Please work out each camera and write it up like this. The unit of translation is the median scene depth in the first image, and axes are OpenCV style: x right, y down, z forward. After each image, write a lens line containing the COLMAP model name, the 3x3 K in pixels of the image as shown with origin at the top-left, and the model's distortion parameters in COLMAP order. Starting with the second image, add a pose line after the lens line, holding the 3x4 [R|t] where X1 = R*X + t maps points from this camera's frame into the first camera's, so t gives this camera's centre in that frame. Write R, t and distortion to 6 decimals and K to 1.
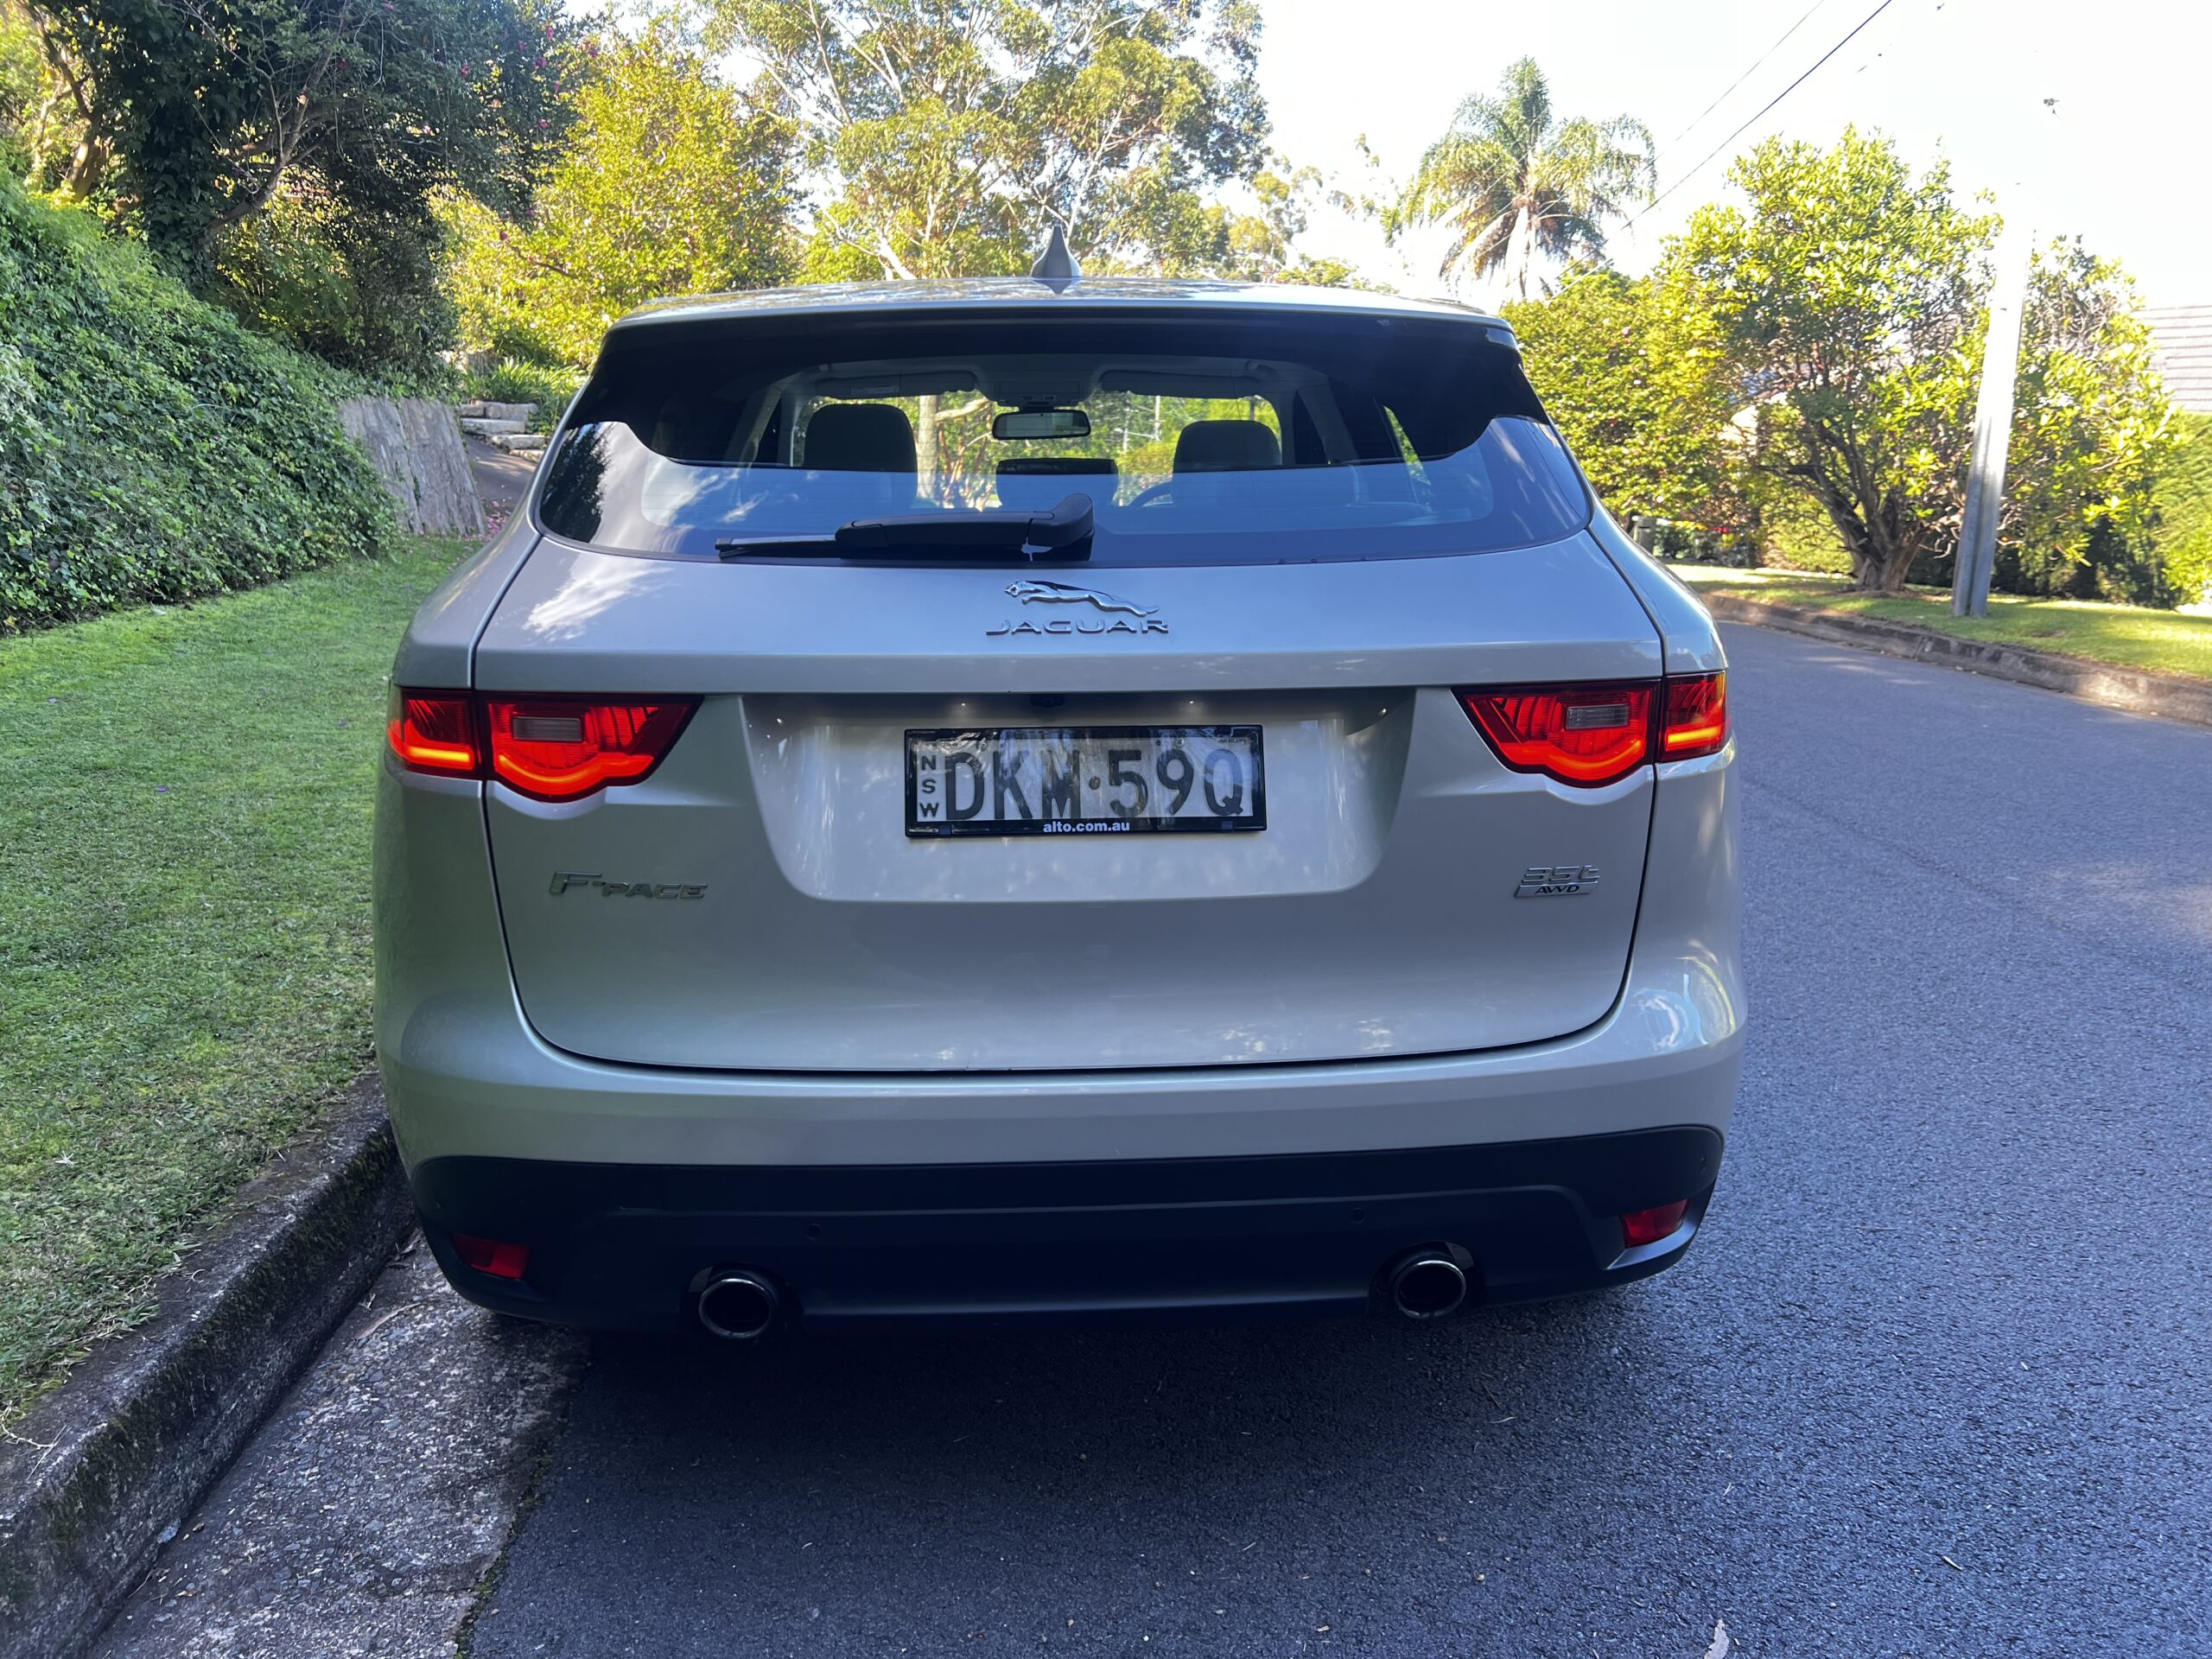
lens RADIAL K [[1636.3, 0, 1143.3], [0, 1636.3, 828.2], [0, 0, 1]] dist [0.068876, -0.074080]
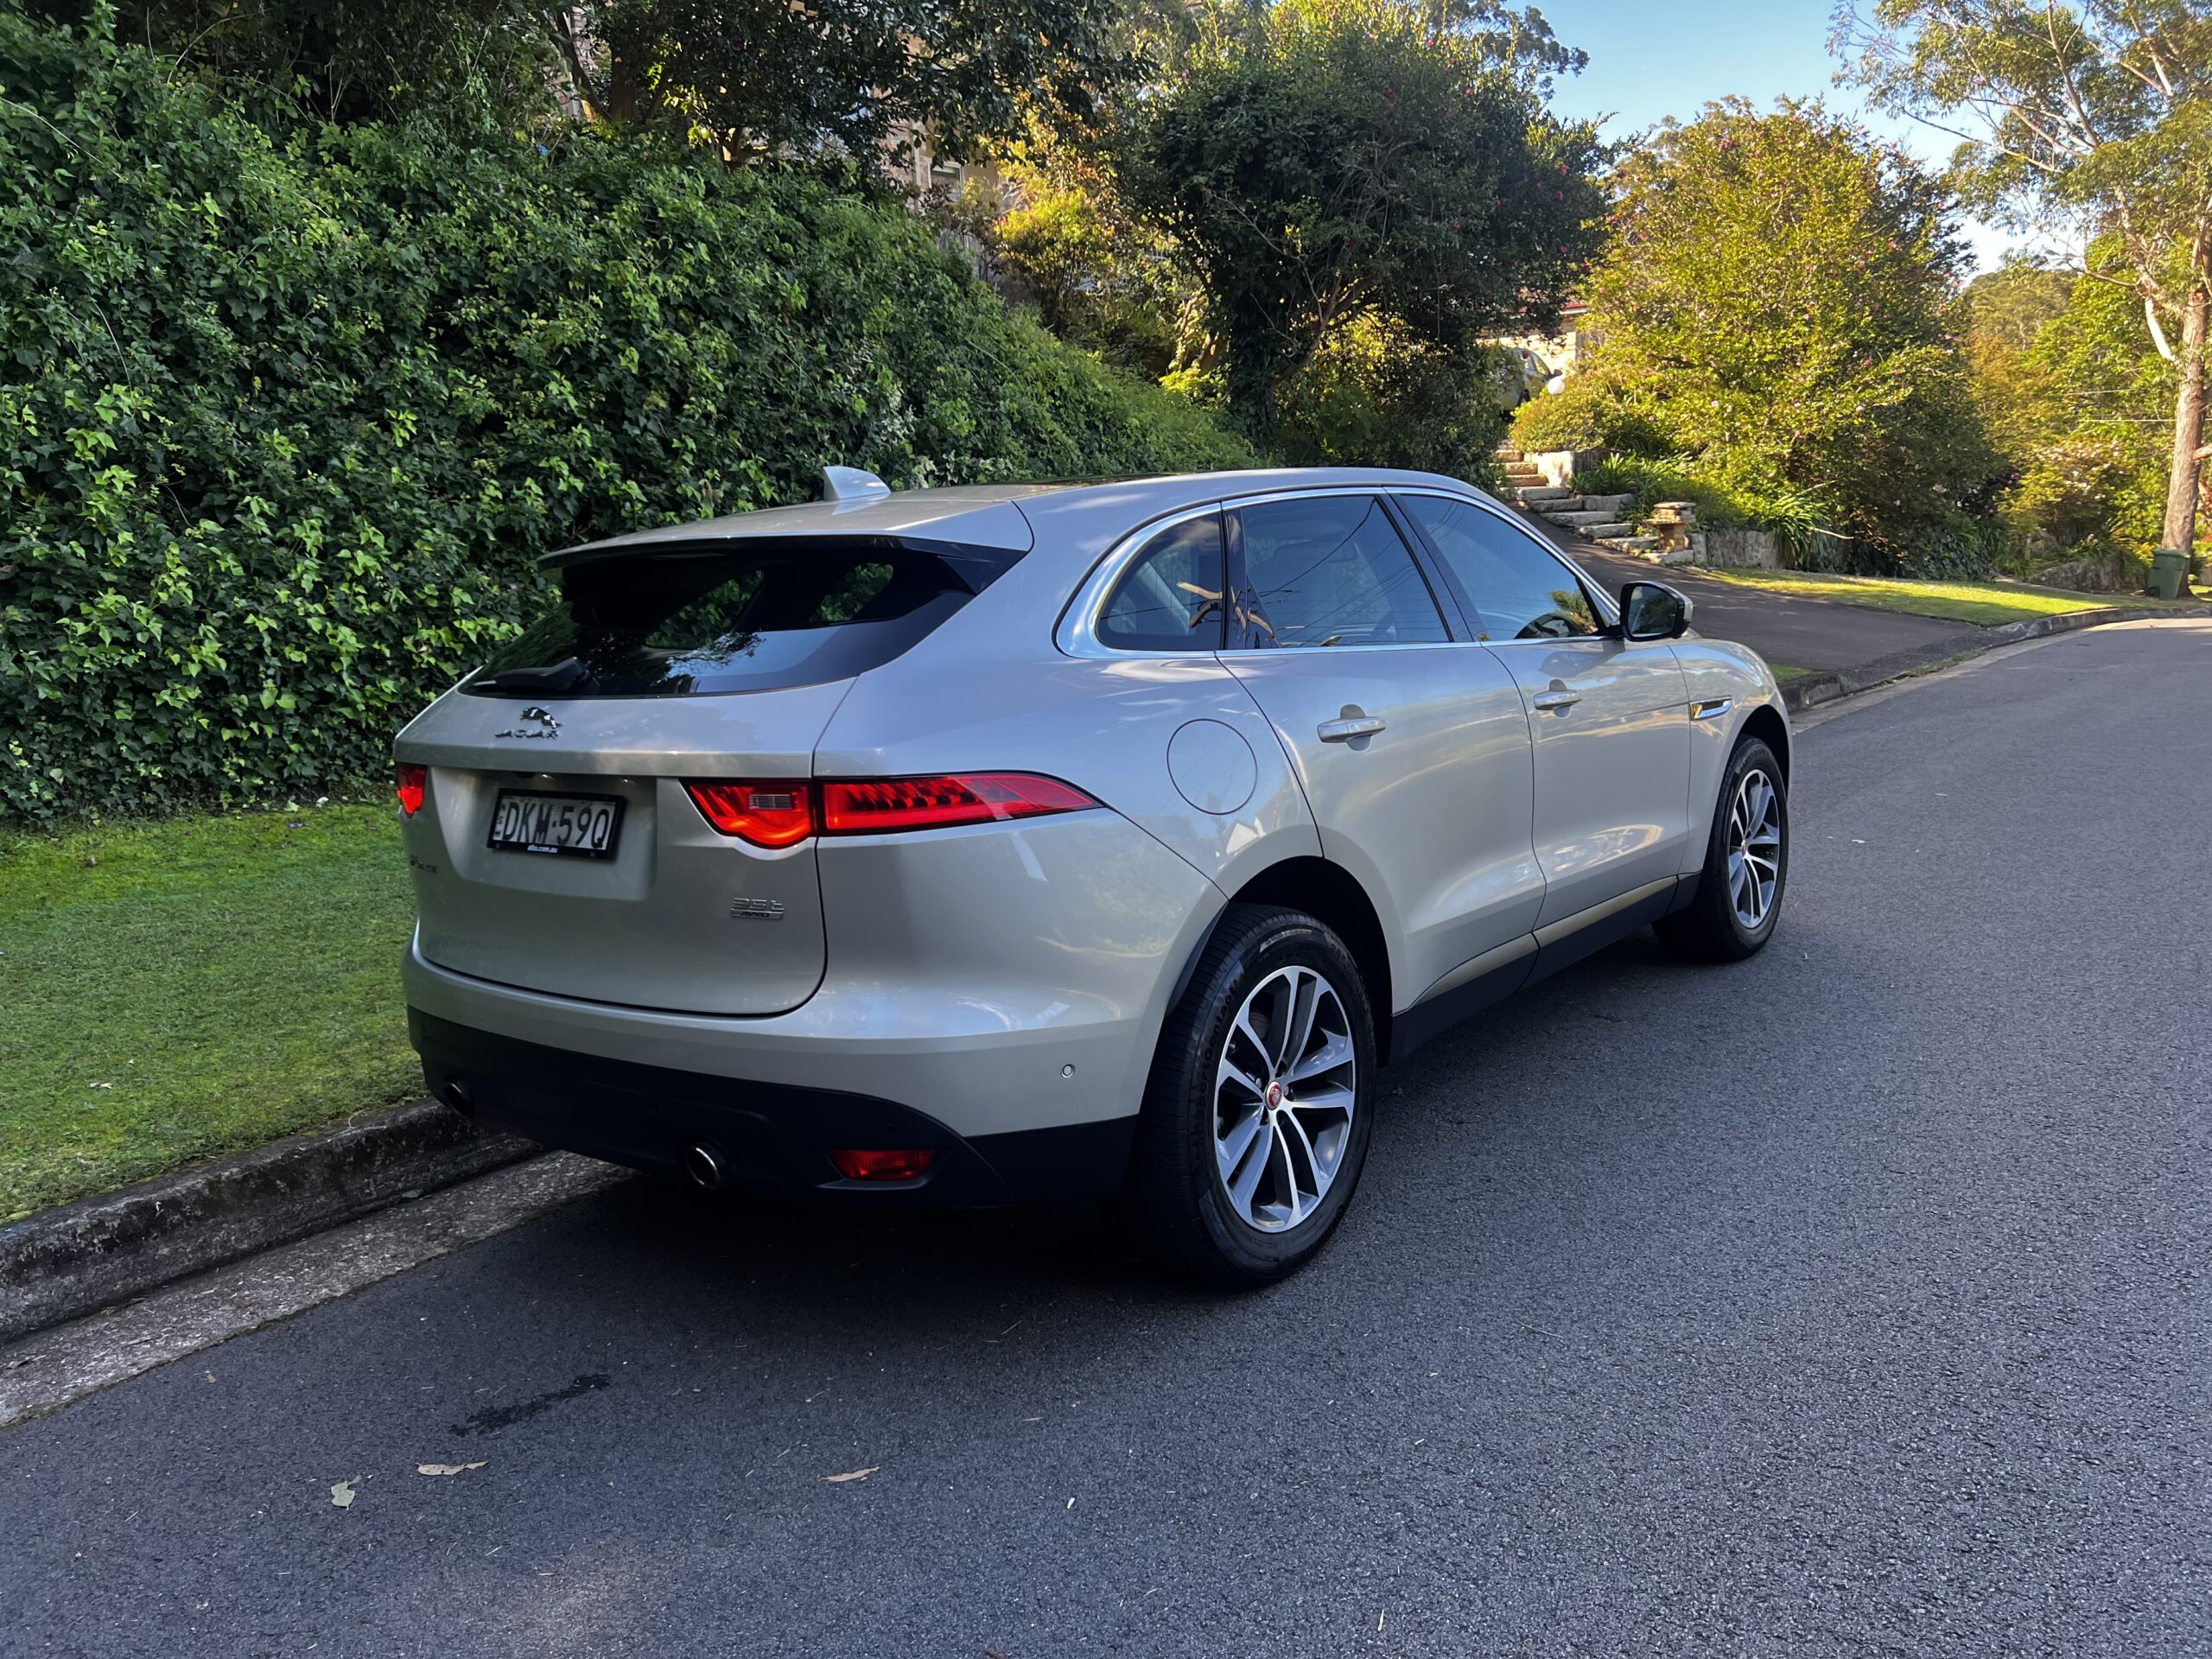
lens RADIAL K [[1681.5, 0, 1151.9], [0, 1681.5, 824.2], [0, 0, 1]] dist [0.003305, -0.002747]
pose [[0.752183, 0.057779, -0.656417, 0.238718], [-0.088856, 0.995944, -0.014154, -0.008741], [0.652936, 0.068973, 0.754266, 0.012523]]
